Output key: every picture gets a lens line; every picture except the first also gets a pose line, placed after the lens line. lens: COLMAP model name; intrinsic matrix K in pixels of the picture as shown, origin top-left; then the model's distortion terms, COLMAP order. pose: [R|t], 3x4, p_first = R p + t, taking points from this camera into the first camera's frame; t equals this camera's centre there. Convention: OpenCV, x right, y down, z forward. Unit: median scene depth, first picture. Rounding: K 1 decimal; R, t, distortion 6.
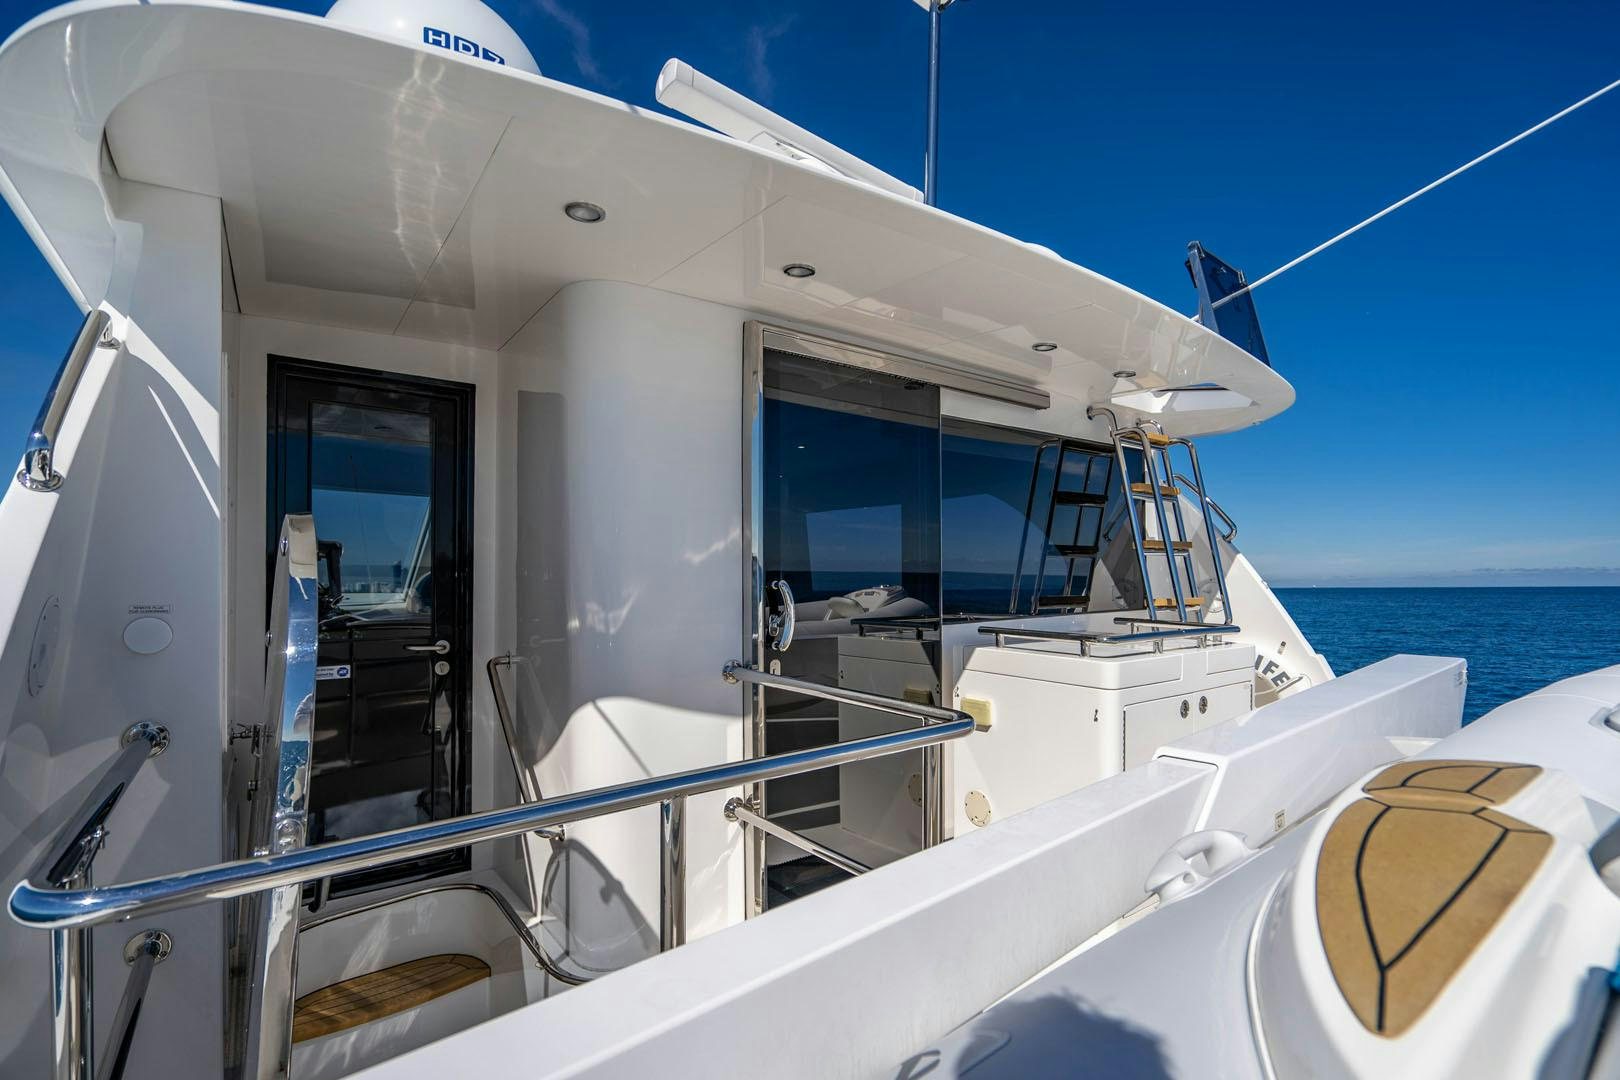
lens RADIAL K [[731.6, 0, 818.6], [0, 731.6, 577.6], [0, 0, 1]] dist [-0.000186, -0.000137]
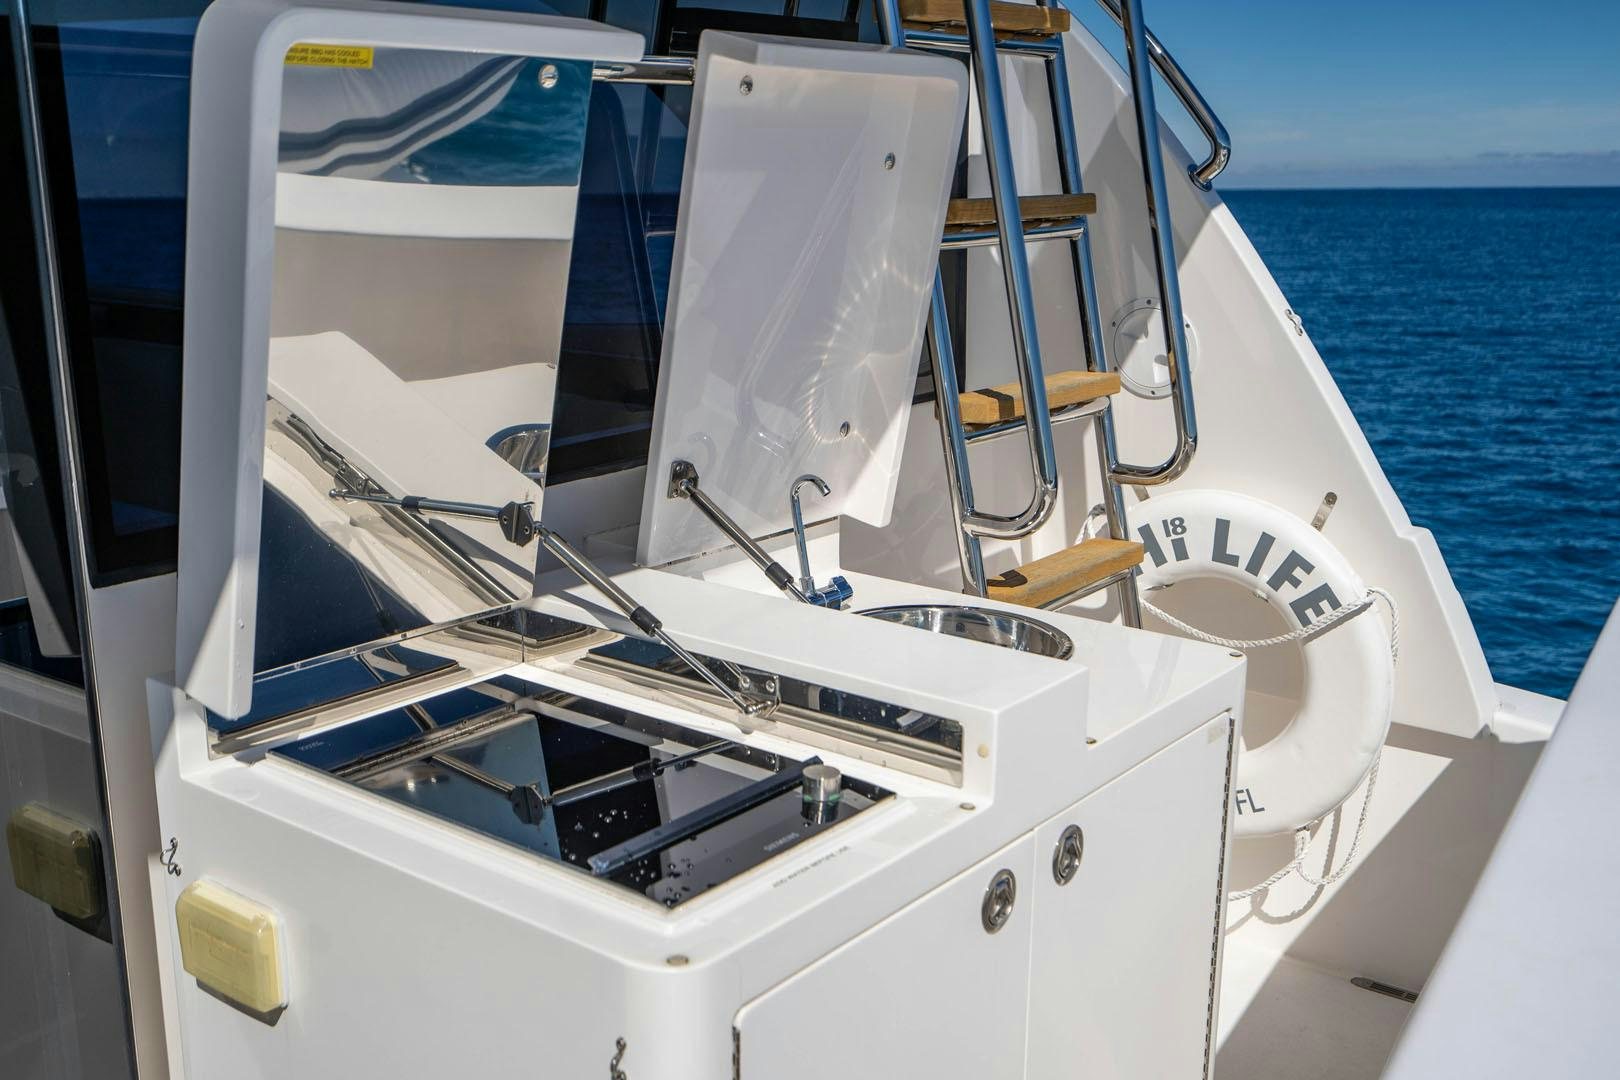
lens RADIAL K [[1647.1, 0, 810.0], [0, 1647.1, 540.0], [0, 0, 1]] dist [-0.011363, -0.007571]
pose [[0.963411, -0.054505, 0.262428, 0.210282], [-0.009903, 0.971198, 0.238069, -0.068129], [-0.267845, -0.231957, 0.935123, 0.360786]]
